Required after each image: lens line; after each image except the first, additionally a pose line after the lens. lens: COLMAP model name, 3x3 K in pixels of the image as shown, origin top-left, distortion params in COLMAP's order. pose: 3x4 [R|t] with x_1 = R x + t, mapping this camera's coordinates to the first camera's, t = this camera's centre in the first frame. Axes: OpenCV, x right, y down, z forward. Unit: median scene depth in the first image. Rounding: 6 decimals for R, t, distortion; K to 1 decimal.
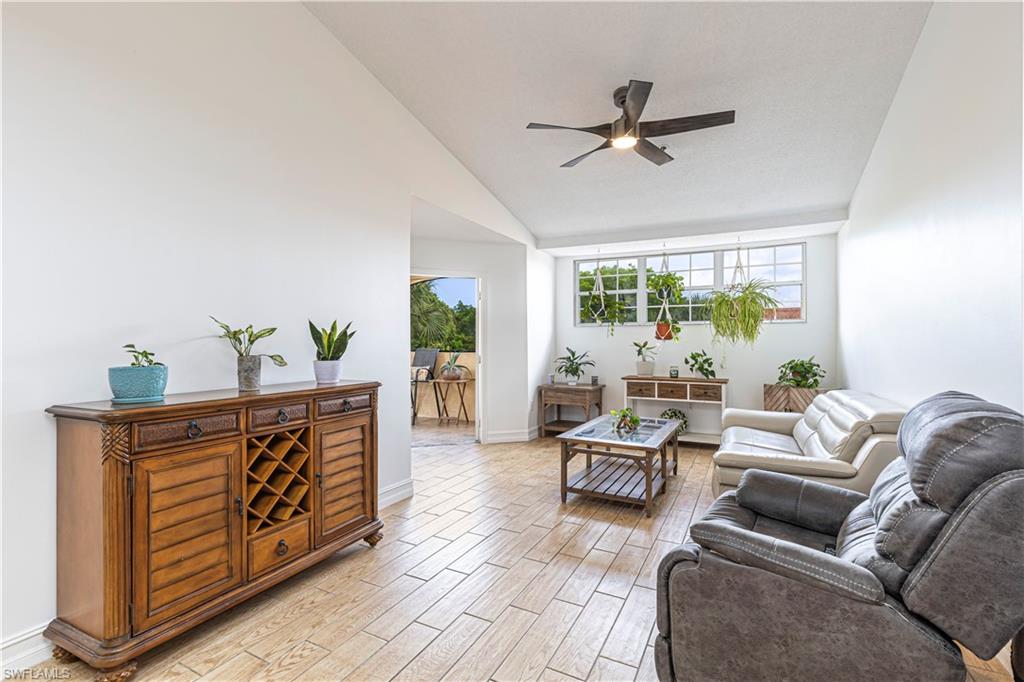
lens RADIAL K [[458.0, 0, 512.0], [0, 458.0, 341.0], [0, 0, 1]] dist [0.010109, -0.000066]
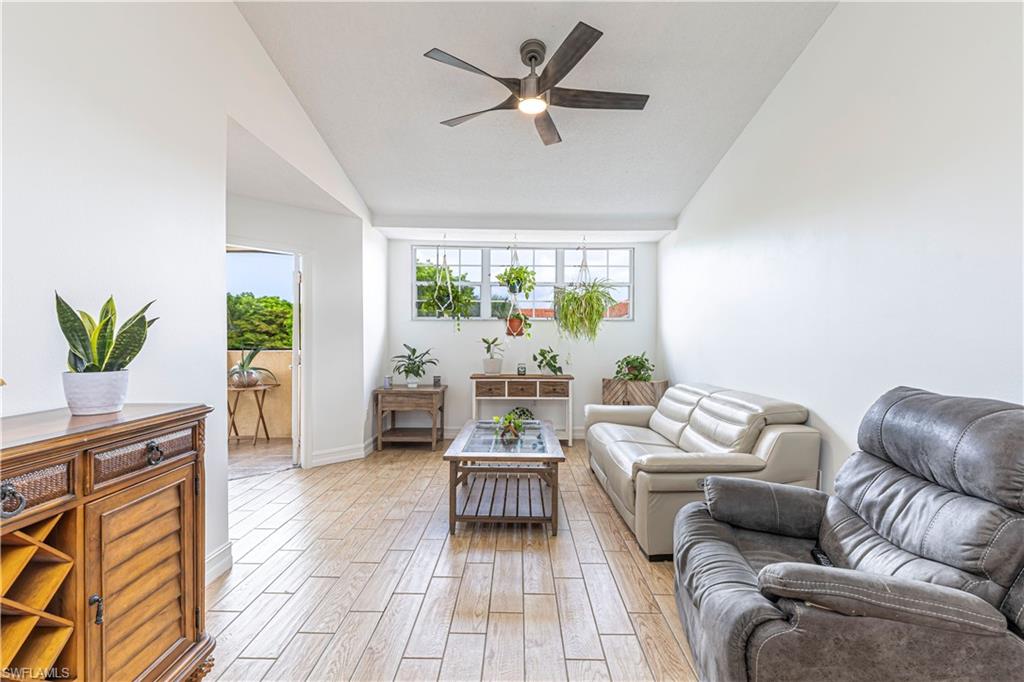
lens RADIAL K [[460.3, 0, 516.6], [0, 460.3, 339.6], [0, 0, 1]] dist [0.005773, 0.000281]
pose [[0.889989, 0.002463, 0.455975, -0.117704], [-0.005385, 0.999972, 0.005110, -0.000094], [-0.455950, -0.007003, 0.889978, 0.163466]]
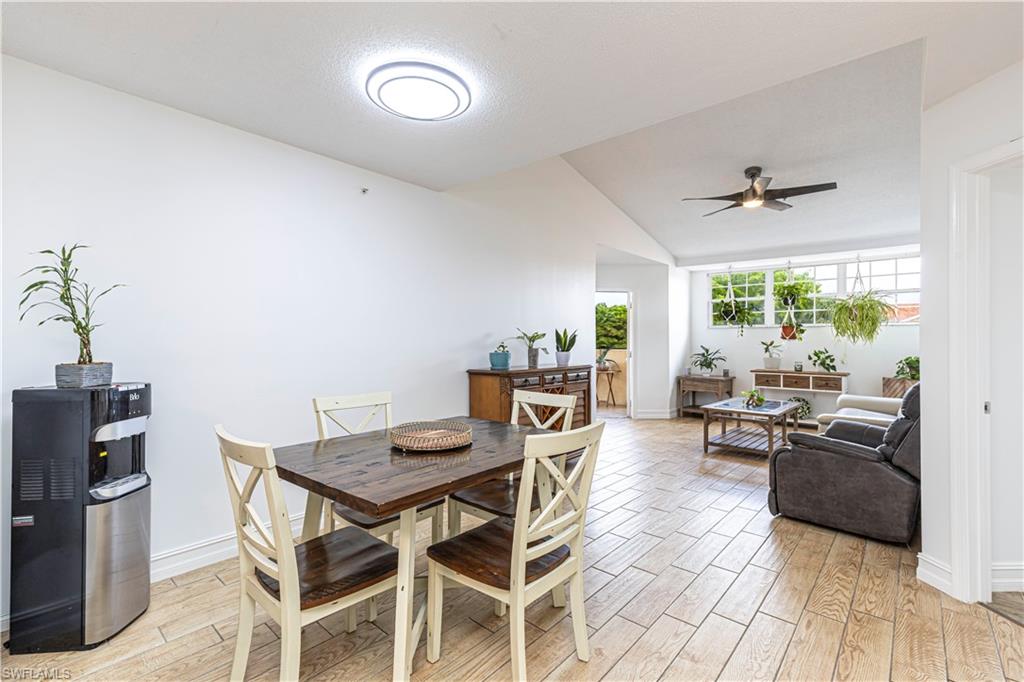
lens RADIAL K [[453.6, 0, 516.2], [0, 453.6, 339.6], [0, 0, 1]] dist [0.008840, -0.000196]
pose [[0.970999, 0.002110, -0.239076, -0.092020], [-0.001953, 0.999998, 0.000895, -0.002421], [0.239077, -0.000402, 0.971000, -0.388964]]
